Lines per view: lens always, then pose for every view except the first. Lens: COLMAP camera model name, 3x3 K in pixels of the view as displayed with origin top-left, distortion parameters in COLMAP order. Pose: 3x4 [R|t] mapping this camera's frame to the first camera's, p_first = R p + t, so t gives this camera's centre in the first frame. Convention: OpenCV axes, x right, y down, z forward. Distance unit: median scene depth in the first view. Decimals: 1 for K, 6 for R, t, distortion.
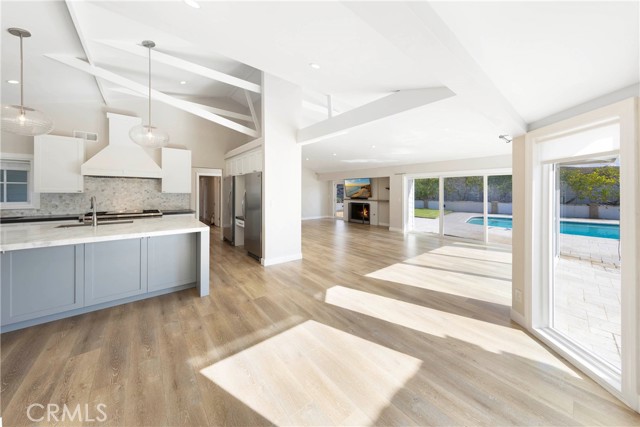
lens RADIAL K [[213.6, 0, 317.3], [0, 213.6, 190.9], [0, 0, 1]] dist [0.020374, 0.000033]
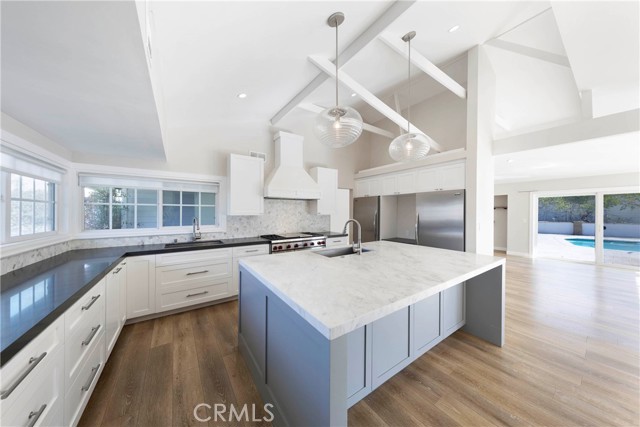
lens RADIAL K [[204.5, 0, 321.2], [0, 204.5, 210.7], [0, 0, 1]] dist [0.001673, 0.000075]
pose [[0.997531, -0.006143, -0.069964, -0.645799], [0.005842, 0.999973, -0.004512, -0.004332], [0.069990, 0.004093, 0.997539, 0.117985]]
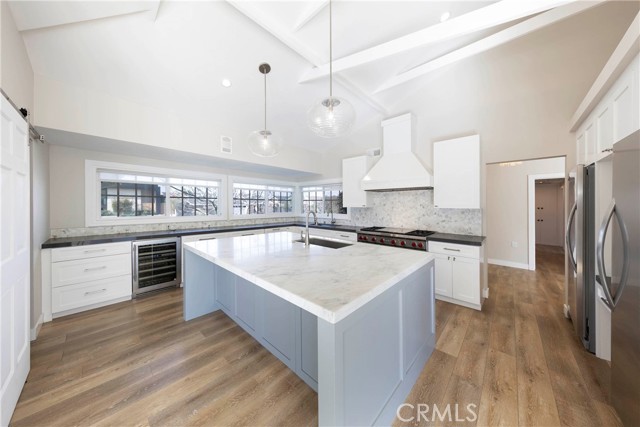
lens RADIAL K [[208.9, 0, 317.6], [0, 208.9, 203.8], [0, 0, 1]] dist [0.000695, 0.000025]
pose [[0.137505, -0.008047, -0.990468, -0.105974], [0.001979, 0.999967, -0.007849, -0.000797], [0.990499, -0.000881, 0.137517, 0.539564]]
